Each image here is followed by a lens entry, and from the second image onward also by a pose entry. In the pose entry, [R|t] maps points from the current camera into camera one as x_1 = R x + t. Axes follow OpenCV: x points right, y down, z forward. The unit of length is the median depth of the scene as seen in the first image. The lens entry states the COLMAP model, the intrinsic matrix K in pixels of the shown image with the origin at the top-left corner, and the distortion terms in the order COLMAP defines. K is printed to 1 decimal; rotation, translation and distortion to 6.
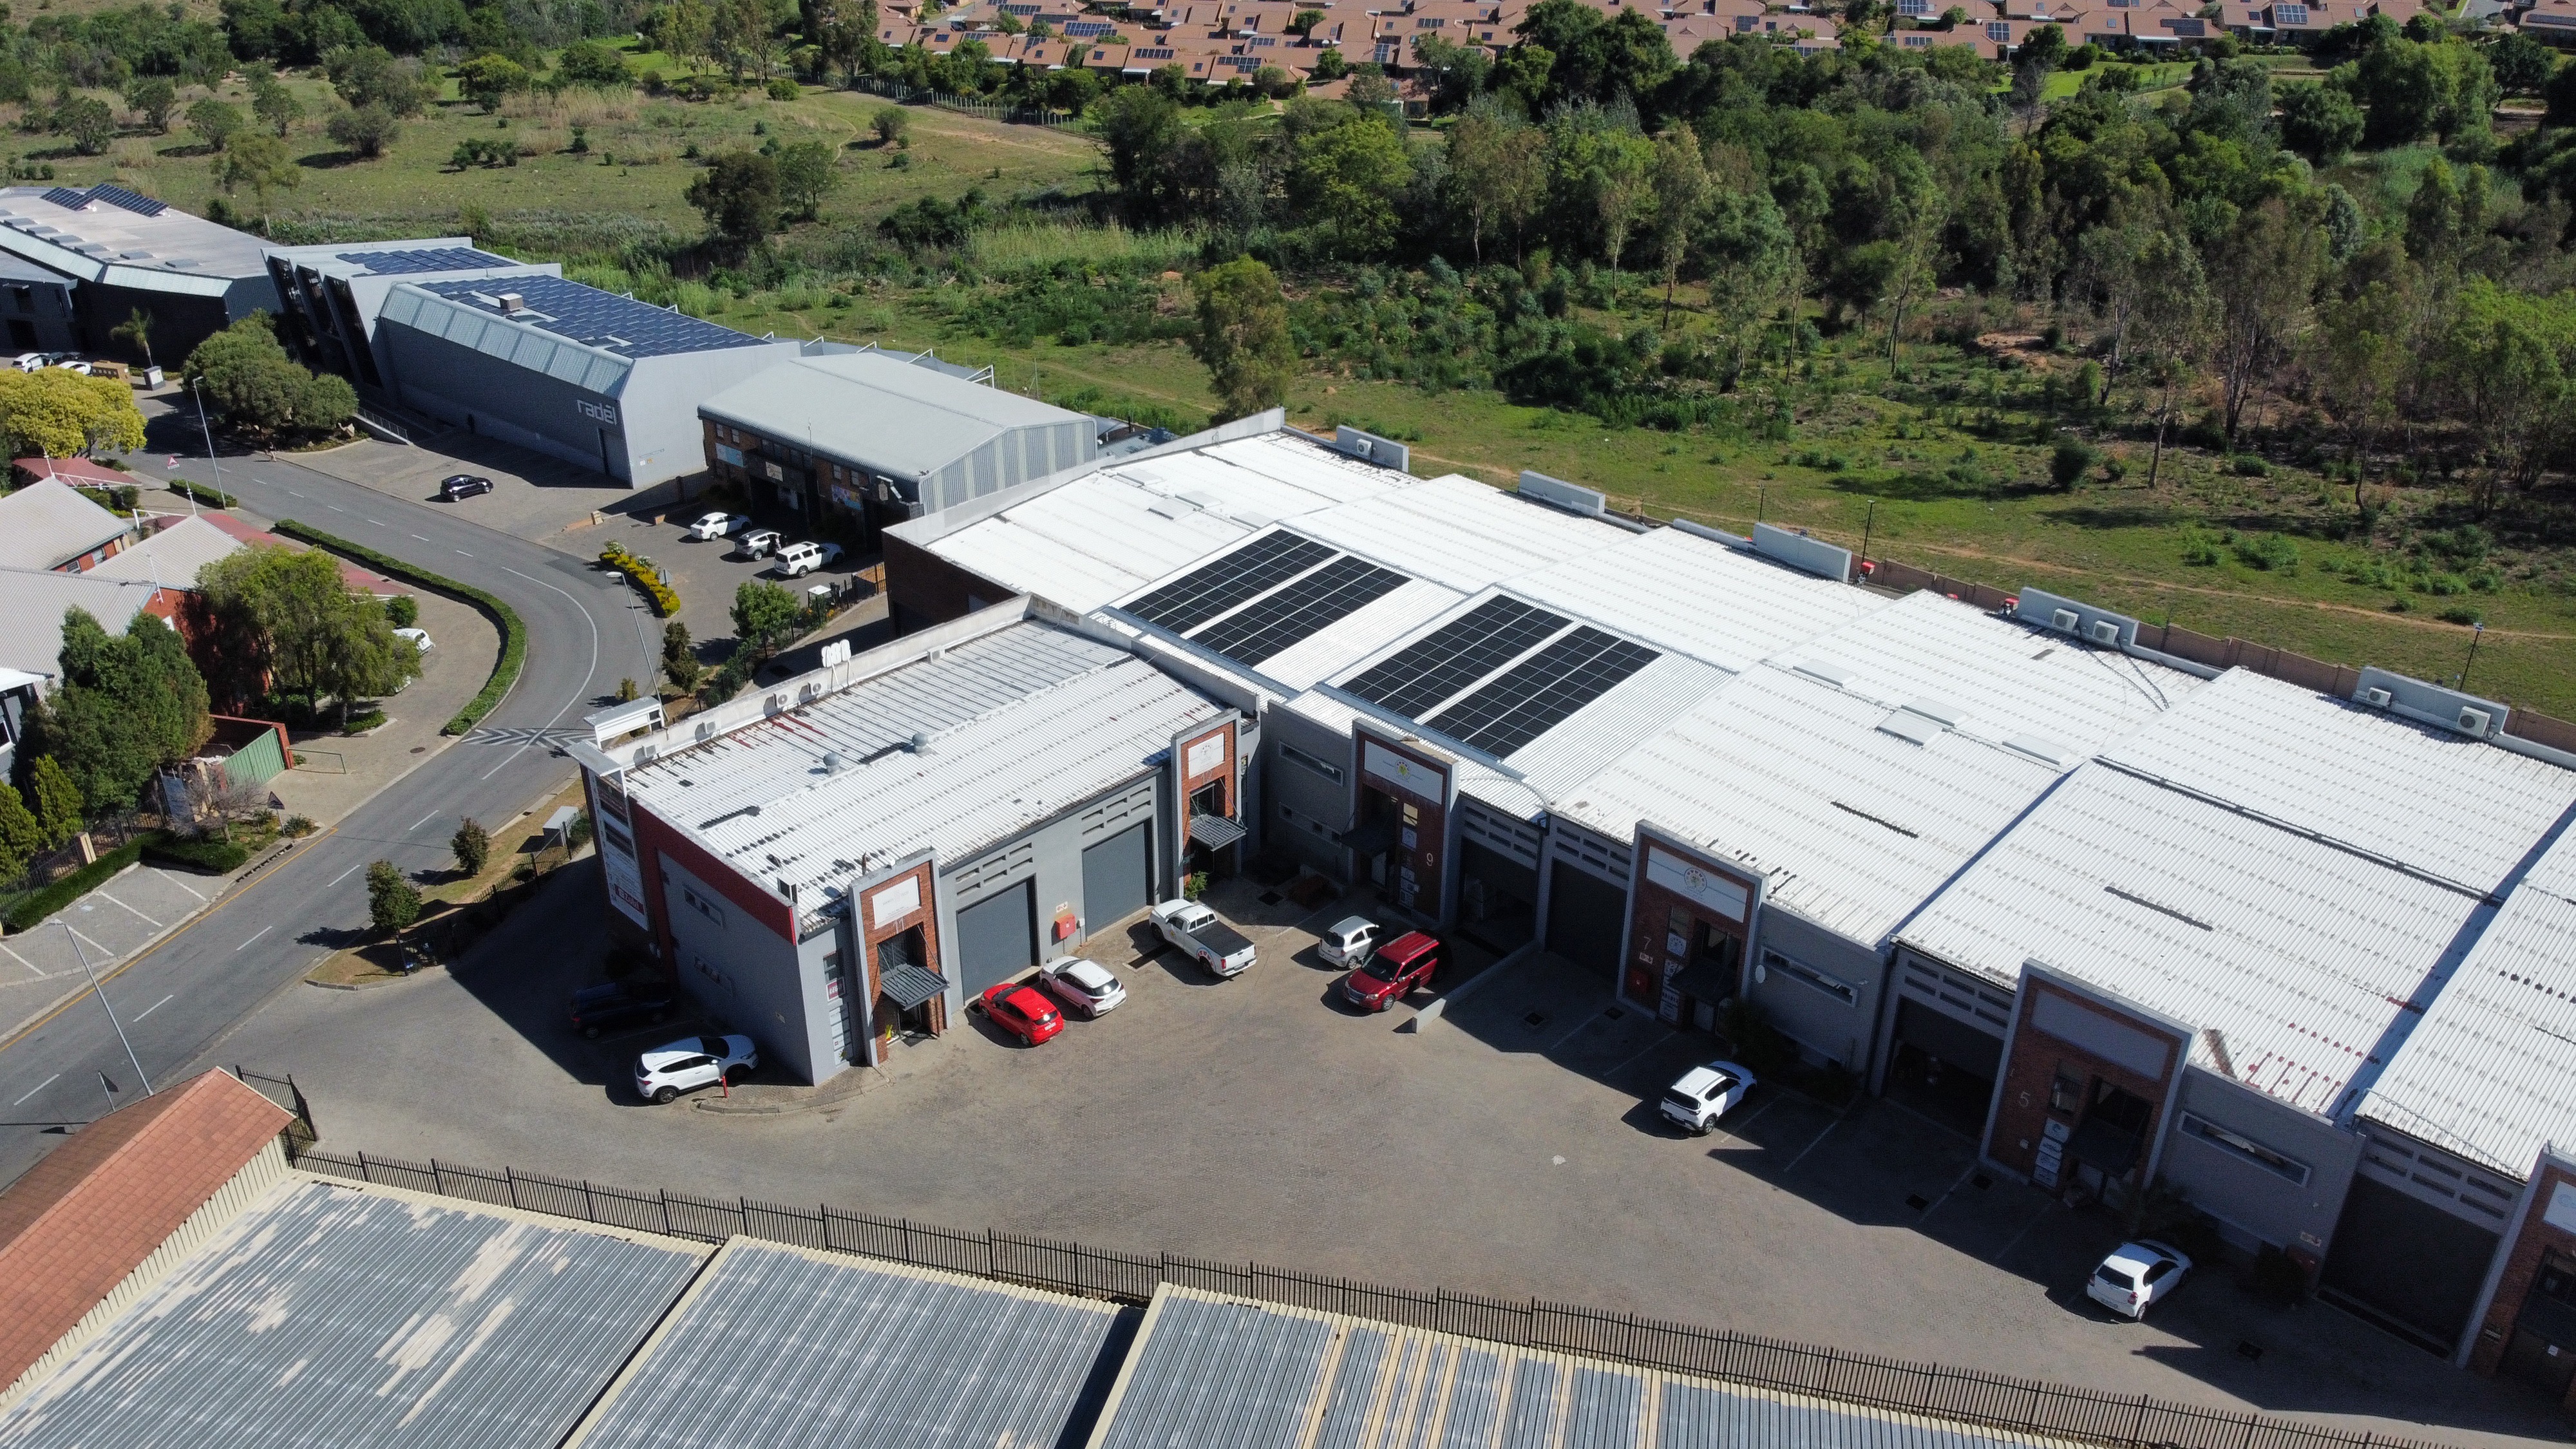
lens RADIAL K [[2003.2, 0, 1288.0], [0, 2003.2, 724.5], [0, 0, 1]] dist [-0.005511, 0.004817]
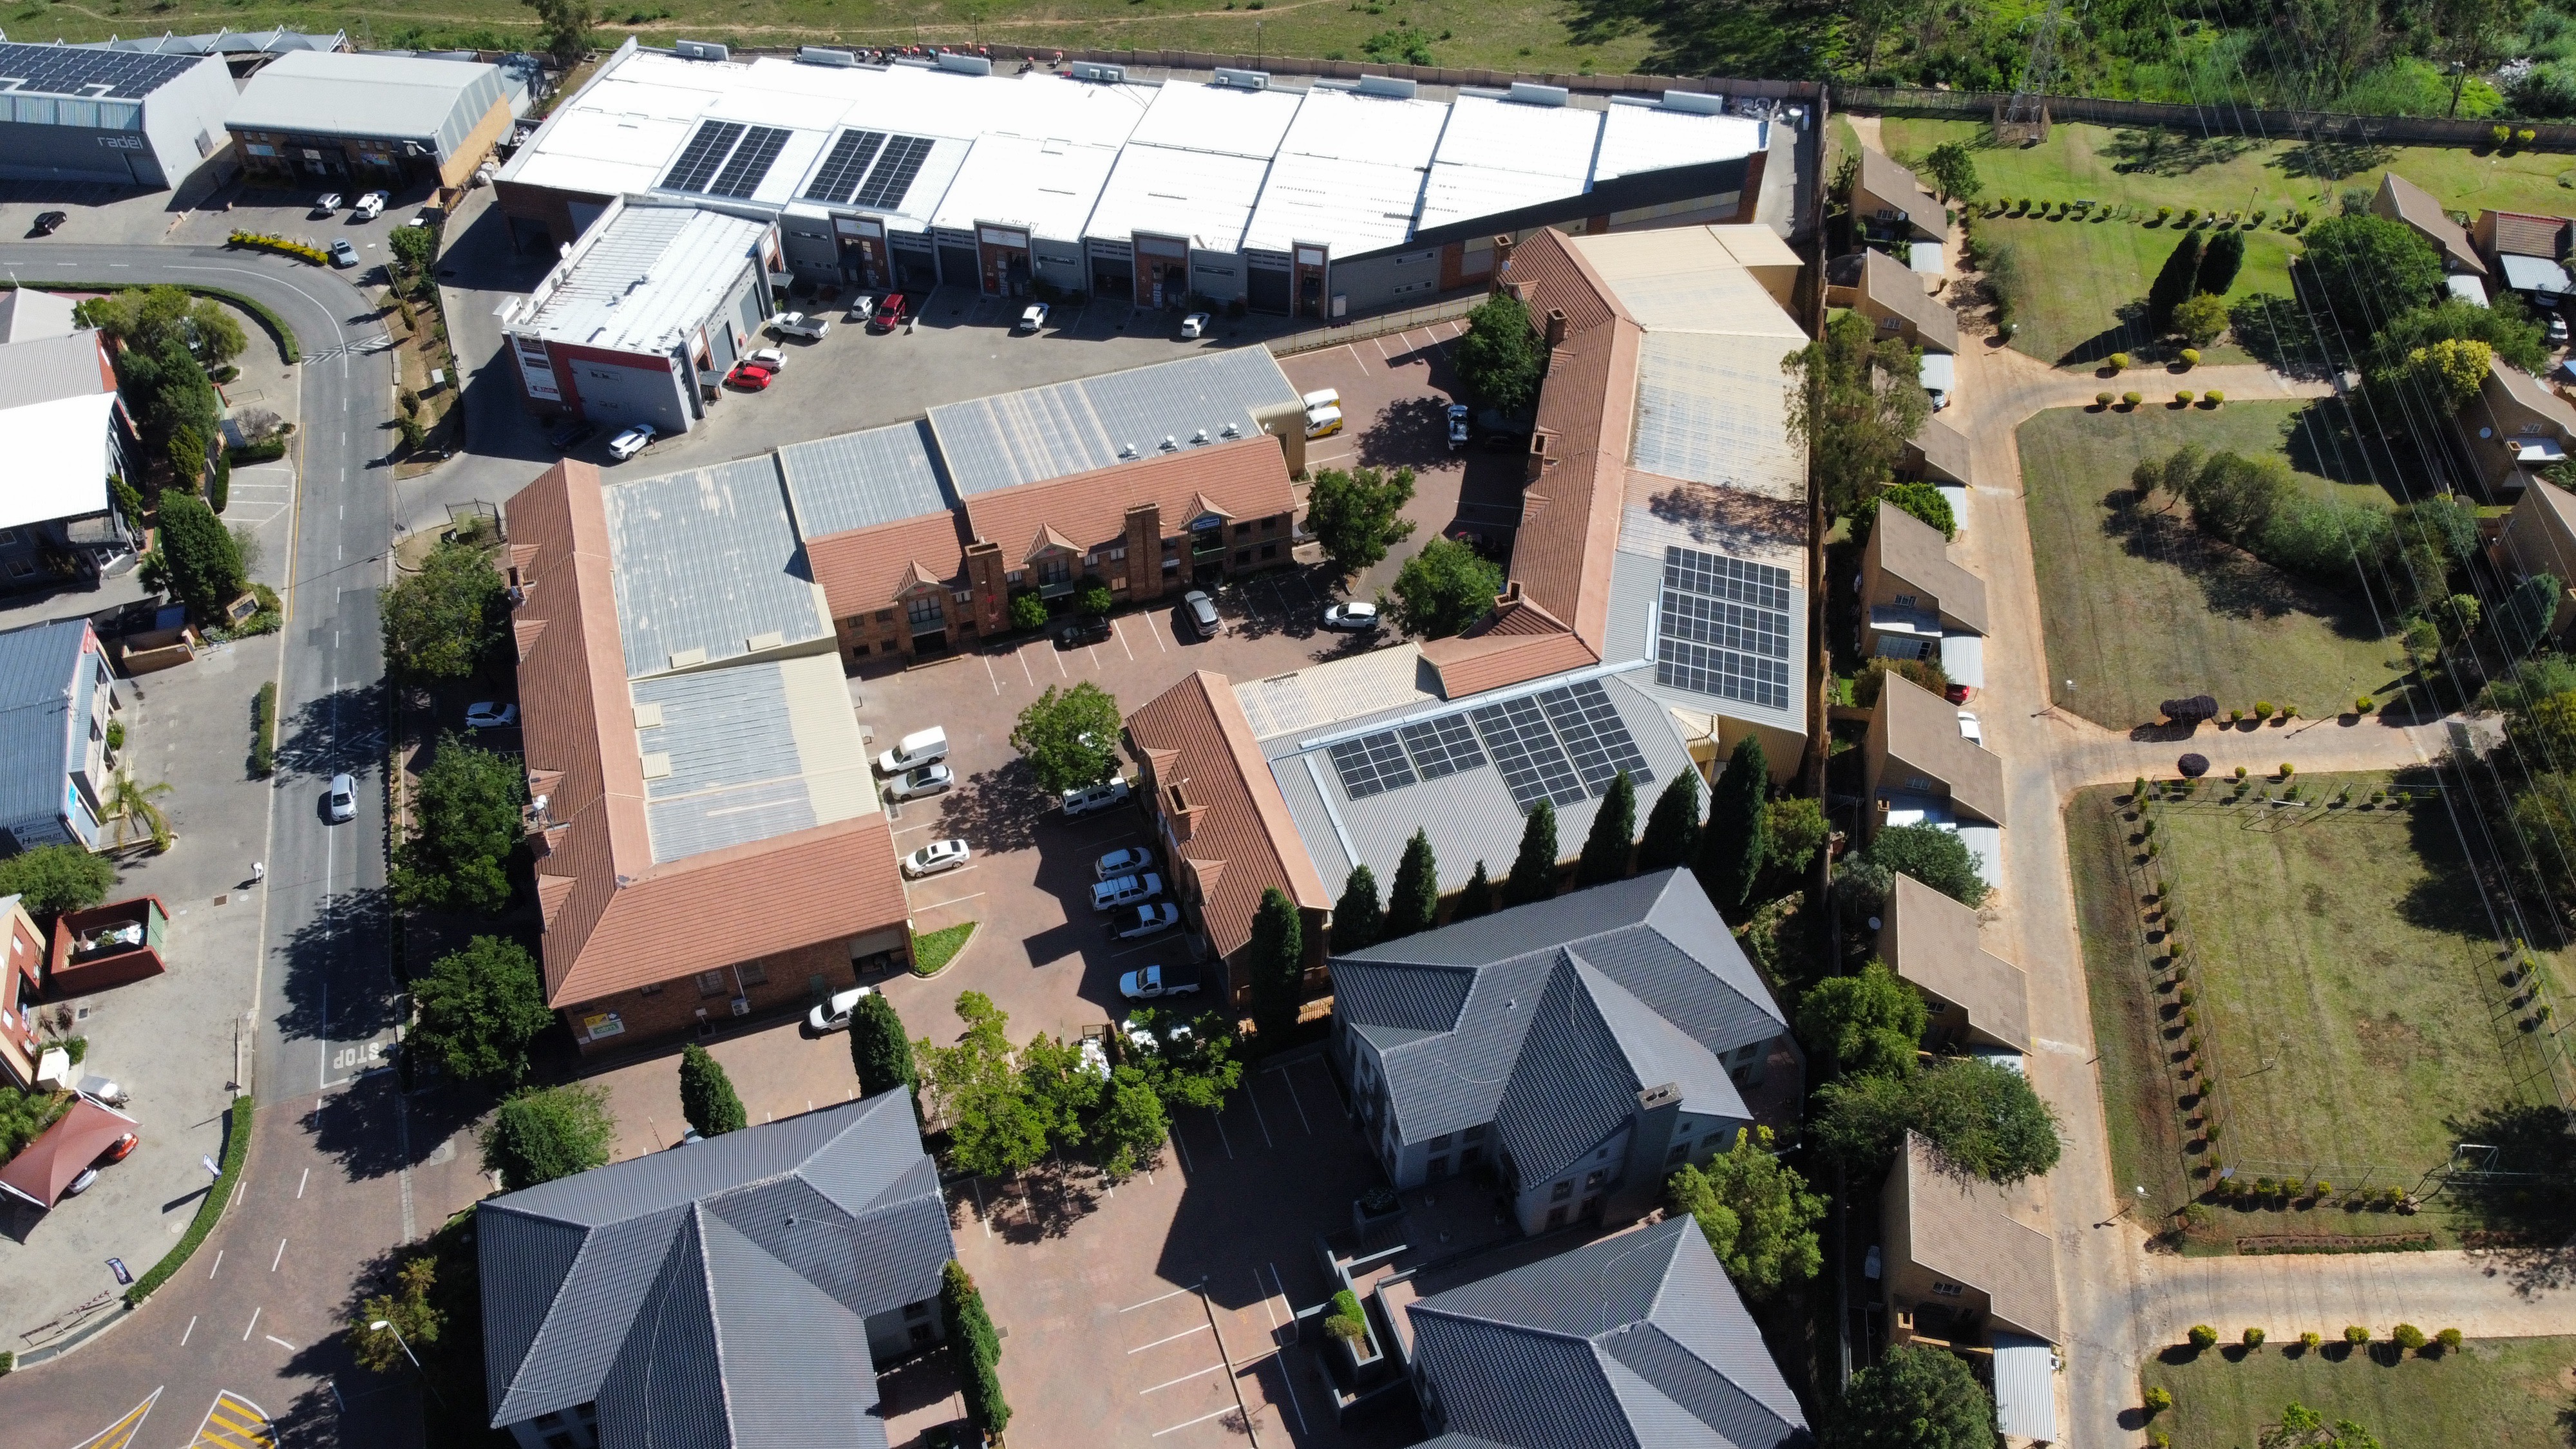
lens RADIAL K [[2003.2, 0, 1288.0], [0, 2003.2, 724.5], [0, 0, 1]] dist [-0.005511, 0.004817]
pose [[0.852563, -0.377864, 0.361048, -0.553592], [0.245630, 0.899490, 0.361364, -0.168531], [-0.461305, -0.219401, 0.859686, -1.281912]]
